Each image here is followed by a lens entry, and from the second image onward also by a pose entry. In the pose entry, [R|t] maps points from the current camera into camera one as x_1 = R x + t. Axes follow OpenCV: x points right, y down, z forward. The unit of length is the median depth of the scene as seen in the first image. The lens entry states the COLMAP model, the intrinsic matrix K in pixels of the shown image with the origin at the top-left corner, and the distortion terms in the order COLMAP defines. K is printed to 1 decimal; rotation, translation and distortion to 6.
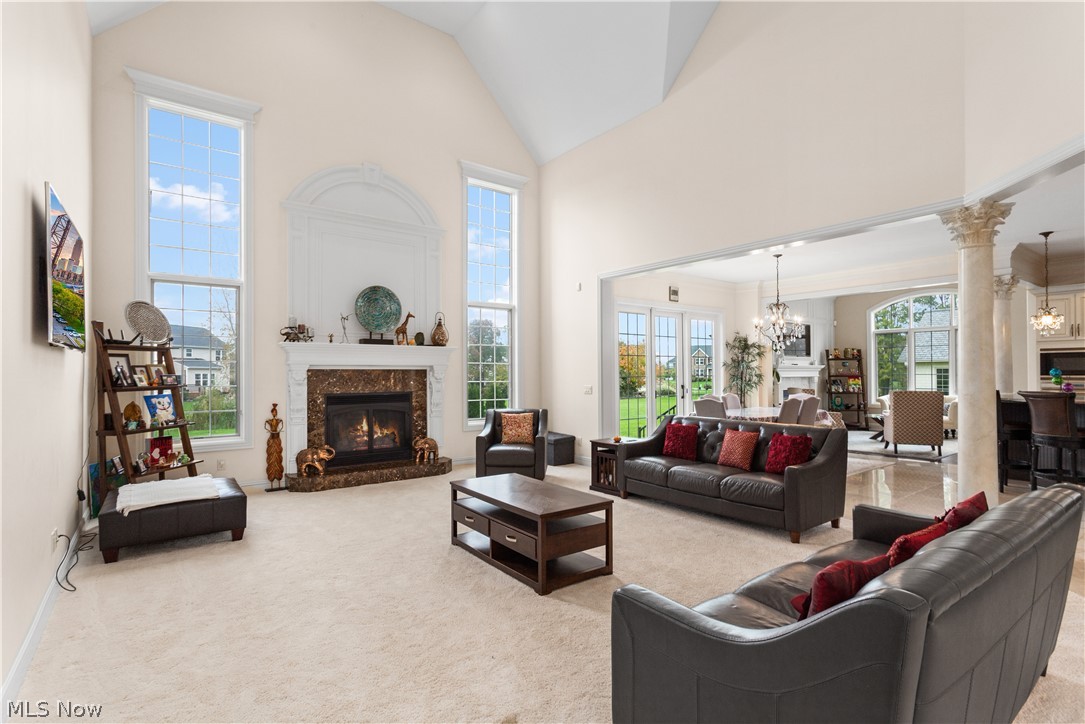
lens RADIAL K [[517.1, 0, 545.3], [0, 517.1, 363.0], [0, 0, 1]] dist [0.000102, 0.000156]
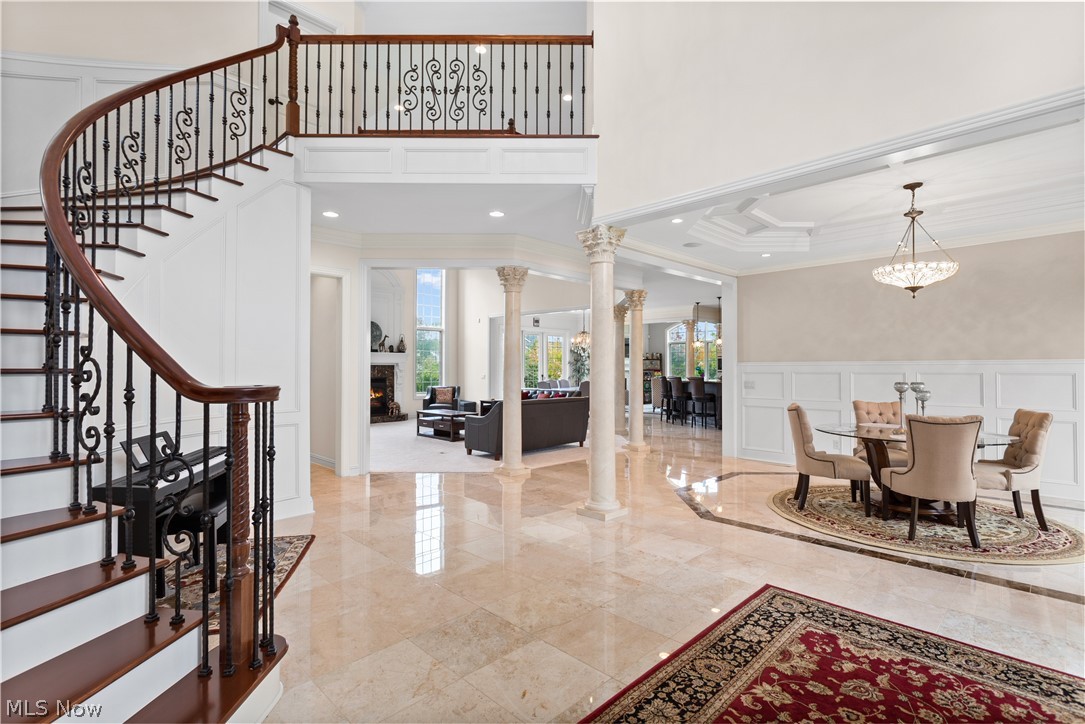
lens RADIAL K [[517.1, 0, 545.3], [0, 517.1, 363.0], [0, 0, 1]] dist [0.000102, 0.000156]
pose [[0.990795, 0.005252, 0.135271, 0.040714], [-0.006660, 0.999928, 0.009961, -0.012733], [-0.135209, -0.010770, 0.990759, -0.672071]]
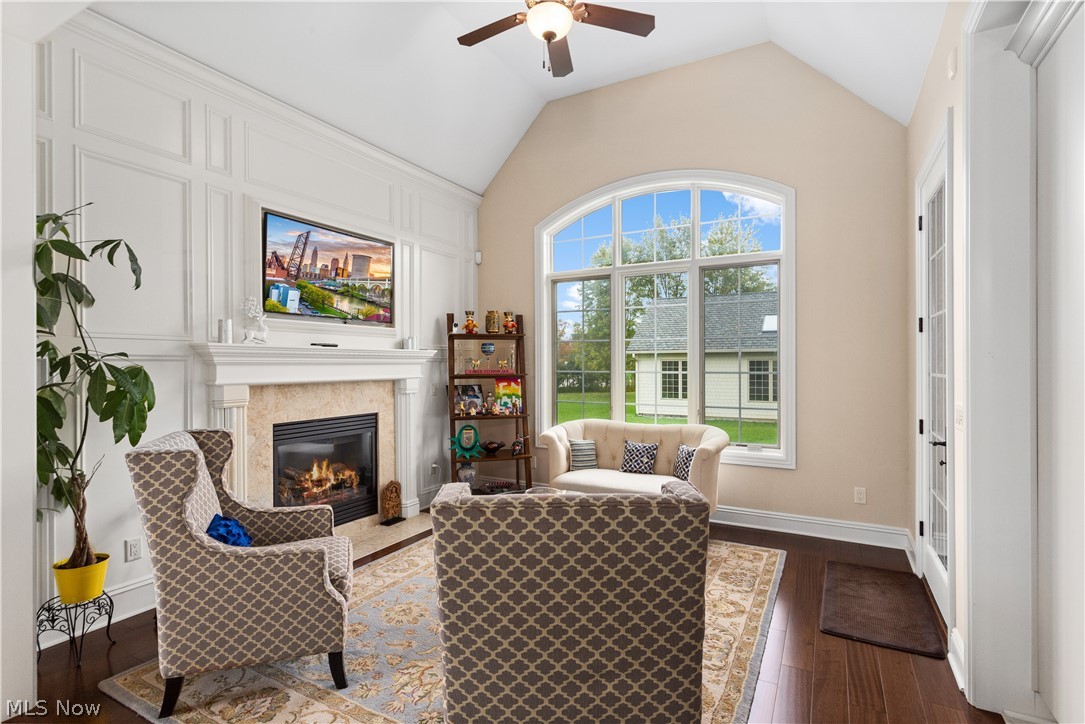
lens RADIAL K [[517.1, 0, 545.3], [0, 517.1, 363.0], [0, 0, 1]] dist [0.000102, 0.000156]
pose [[0.909361, 0.003552, 0.415993, 0.547805], [-0.009284, 0.999888, 0.011758, 0.010724], [-0.415905, -0.014554, 0.909292, 0.729379]]
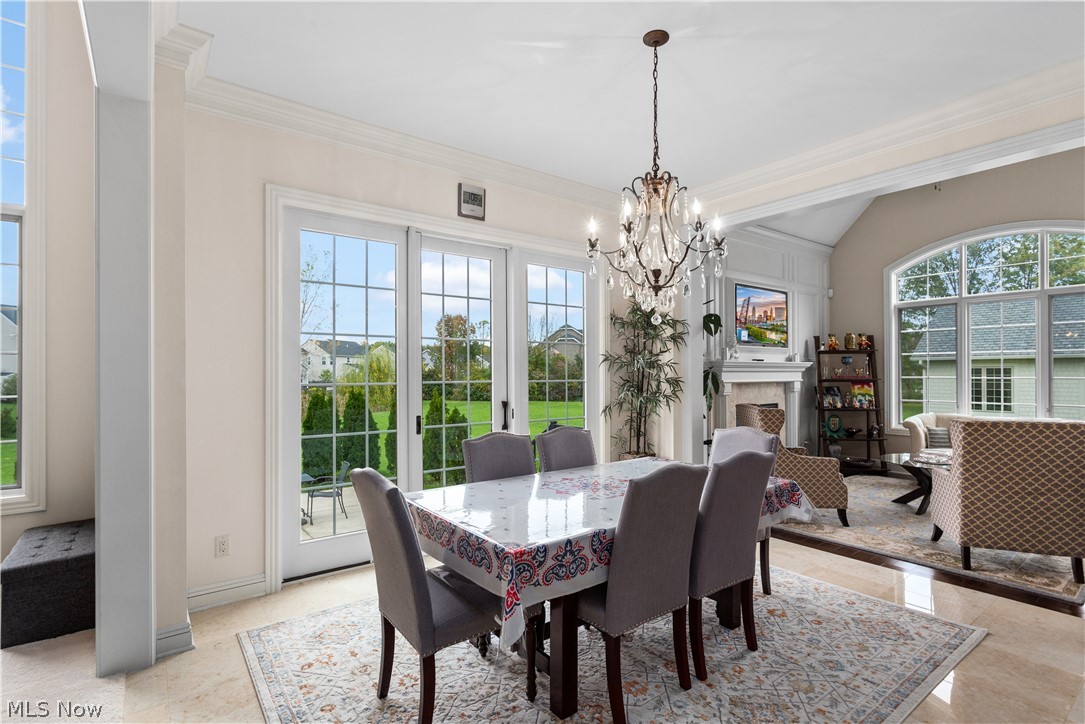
lens RADIAL K [[520.3, 0, 546.5], [0, 520.3, 369.6], [0, 0, 1]] dist [-0.000099, 0.000496]
pose [[0.999992, 0.001625, 0.003660, 0.288447], [-0.001672, 0.999918, 0.012726, 0.006997], [-0.003639, -0.012732, 0.999912, 0.500024]]
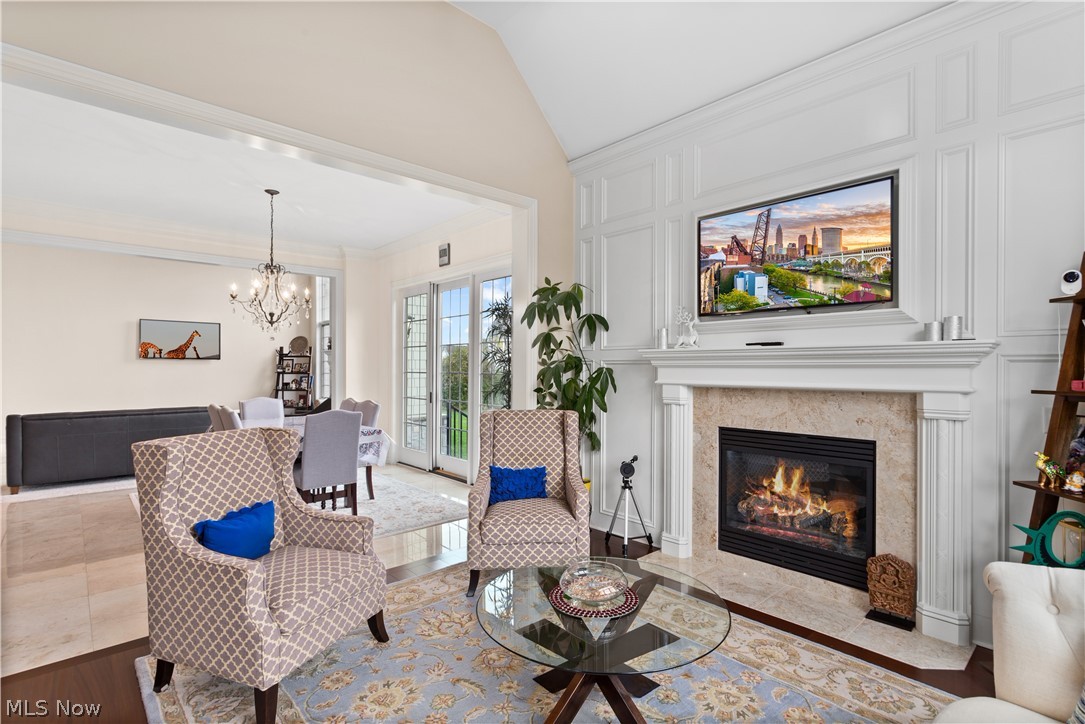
lens RADIAL K [[517.1, 0, 545.3], [0, 517.1, 363.0], [0, 0, 1]] dist [0.000102, 0.000156]
pose [[0.100879, -0.005033, -0.994886, 0.878253], [0.014254, 0.999892, -0.003613, 0.014323], [0.994797, -0.013816, 0.100940, 0.982144]]
